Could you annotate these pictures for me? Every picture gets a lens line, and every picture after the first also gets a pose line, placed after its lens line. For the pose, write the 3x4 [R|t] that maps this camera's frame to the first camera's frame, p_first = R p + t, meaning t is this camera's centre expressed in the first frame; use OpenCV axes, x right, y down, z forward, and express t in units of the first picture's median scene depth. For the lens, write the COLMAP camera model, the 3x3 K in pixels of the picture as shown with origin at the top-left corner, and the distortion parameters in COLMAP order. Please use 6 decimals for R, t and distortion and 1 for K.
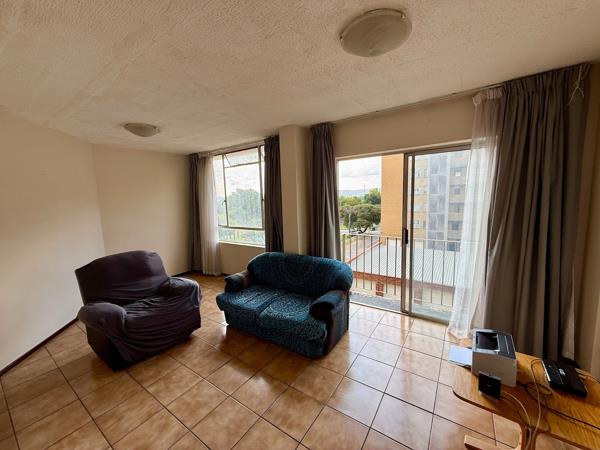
lens RADIAL K [[238.8, 0, 300.0], [0, 238.8, 224.5], [0, 0, 1]] dist [0.000598, -0.000139]
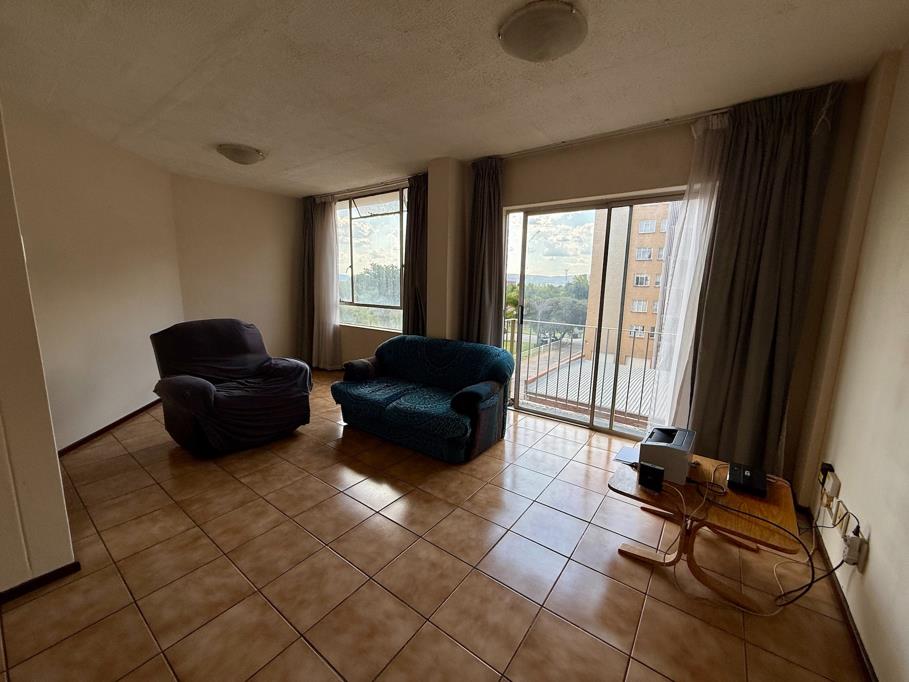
lens RADIAL K [[361.8, 0, 454.6], [0, 361.8, 340.7], [0, 0, 1]] dist [0.000598, -0.000139]
pose [[0.997908, 0.059450, -0.025387, 0.063669], [-0.058206, 0.997188, 0.047207, 0.096734], [0.028122, -0.045631, 0.998562, -0.133121]]
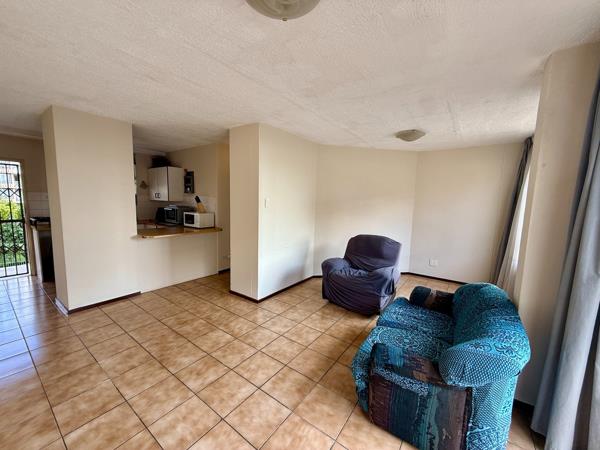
lens RADIAL K [[238.8, 0, 298.8], [0, 238.8, 226.2], [0, 0, 1]] dist [0.000598, -0.000139]
pose [[-0.027501, 0.147052, -0.988746, 0.652084], [-0.138648, 0.978999, 0.149459, -0.079816], [0.989960, 0.141198, -0.006535, 0.643138]]
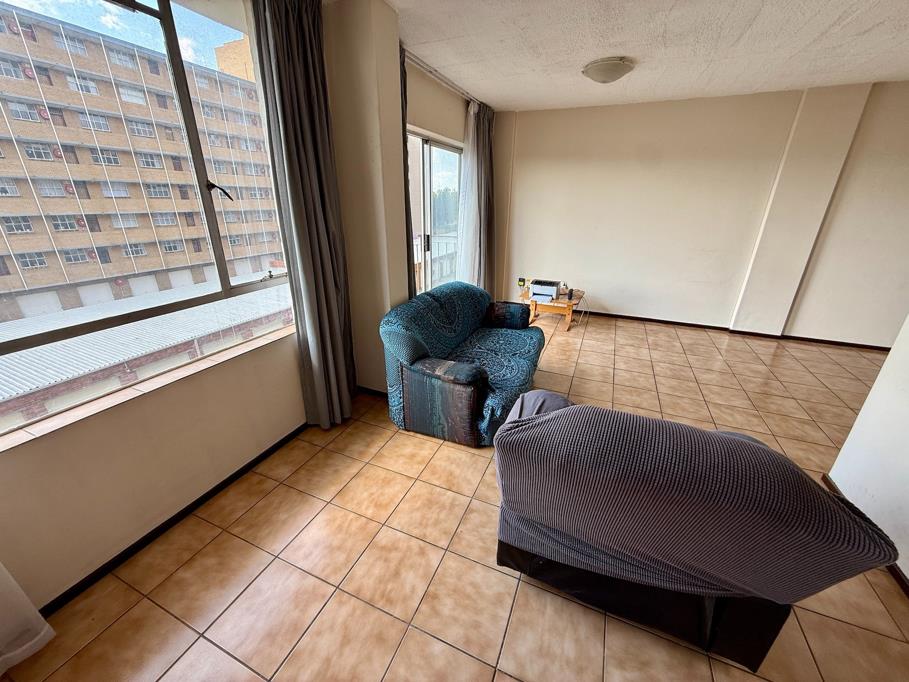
lens RADIAL K [[361.8, 0, 448.8], [0, 361.8, 339.7], [0, 0, 1]] dist [0.000598, -0.000139]
pose [[-0.187637, -0.329504, 0.925321, -1.082503], [0.106755, 0.929632, 0.352687, -0.094661], [-0.976420, 0.164960, -0.139258, 1.348940]]
